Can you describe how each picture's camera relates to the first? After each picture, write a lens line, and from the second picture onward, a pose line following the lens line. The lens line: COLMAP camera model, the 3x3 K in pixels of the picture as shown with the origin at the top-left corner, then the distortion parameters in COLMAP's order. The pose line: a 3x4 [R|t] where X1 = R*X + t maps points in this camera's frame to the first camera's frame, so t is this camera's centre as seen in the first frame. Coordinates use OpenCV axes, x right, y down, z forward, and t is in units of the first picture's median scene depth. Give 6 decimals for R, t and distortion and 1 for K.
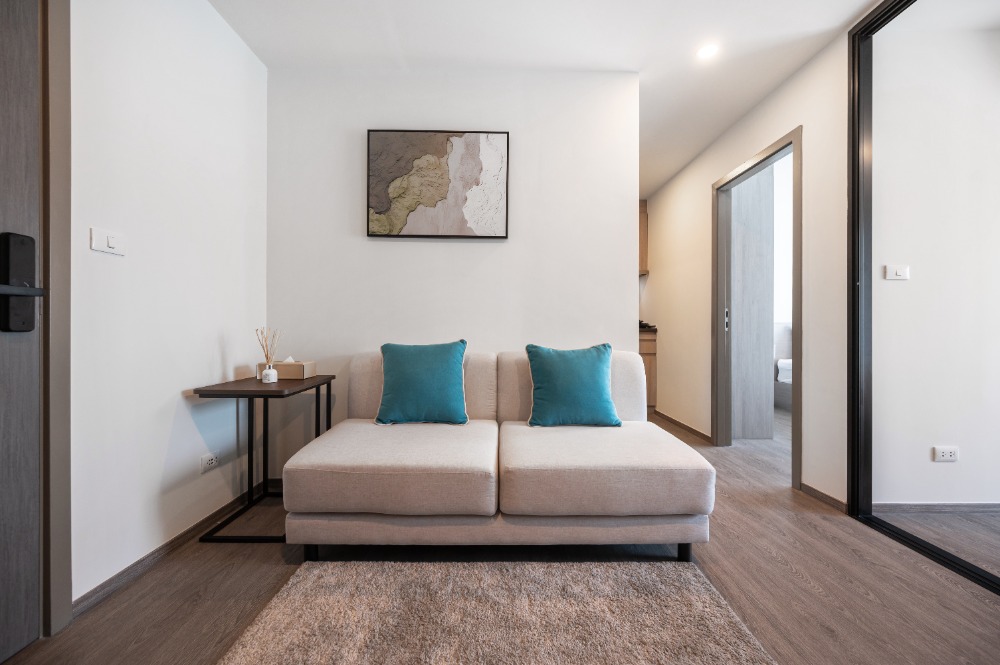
lens RADIAL K [[397.3, 0, 500.5], [0, 397.3, 334.0], [0, 0, 1]] dist [-0.003764, 0.001203]
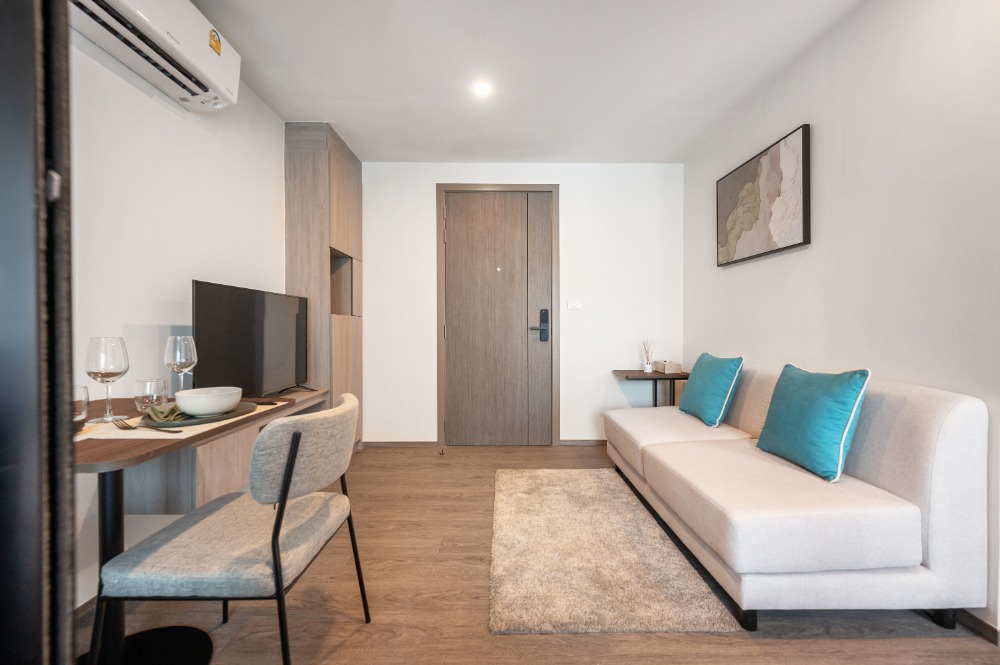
lens RADIAL K [[397.3, 0, 502.4], [0, 397.3, 334.3], [0, 0, 1]] dist [-0.003764, 0.001203]
pose [[-0.000079, 0.011001, -0.999939, 0.919713], [-0.002040, 0.999937, 0.011001, -0.047250], [0.999998, 0.002041, -0.000057, 0.328448]]
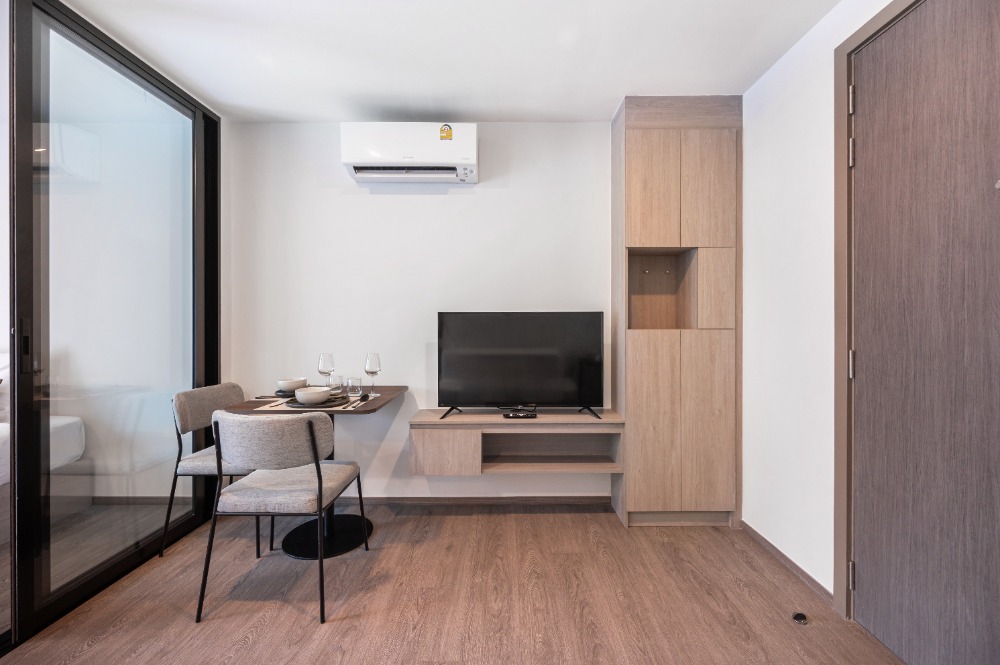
lens RADIAL K [[397.3, 0, 504.3], [0, 397.3, 327.0], [0, 0, 1]] dist [-0.003764, 0.001203]
pose [[-0.999941, -0.000805, 0.010861, -0.012220], [-0.000737, 0.999980, 0.006271, -0.108662], [-0.010866, 0.006263, -0.999921, 0.799314]]
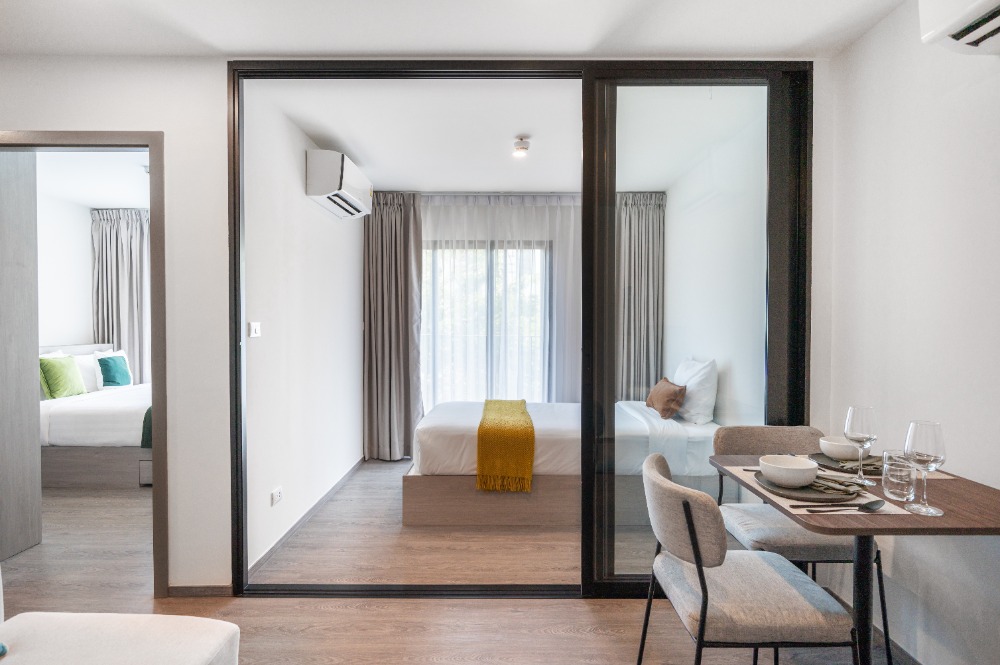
lens RADIAL K [[543.5, 0, 502.8], [0, 543.5, 334.4], [0, 0, 1]] dist [0.000421, -0.000480]
pose [[0.001187, -0.025908, 0.999664, -0.314075], [0.000550, 0.999664, 0.025907, -0.157414], [-0.999999, 0.000519, 0.001201, 0.332555]]
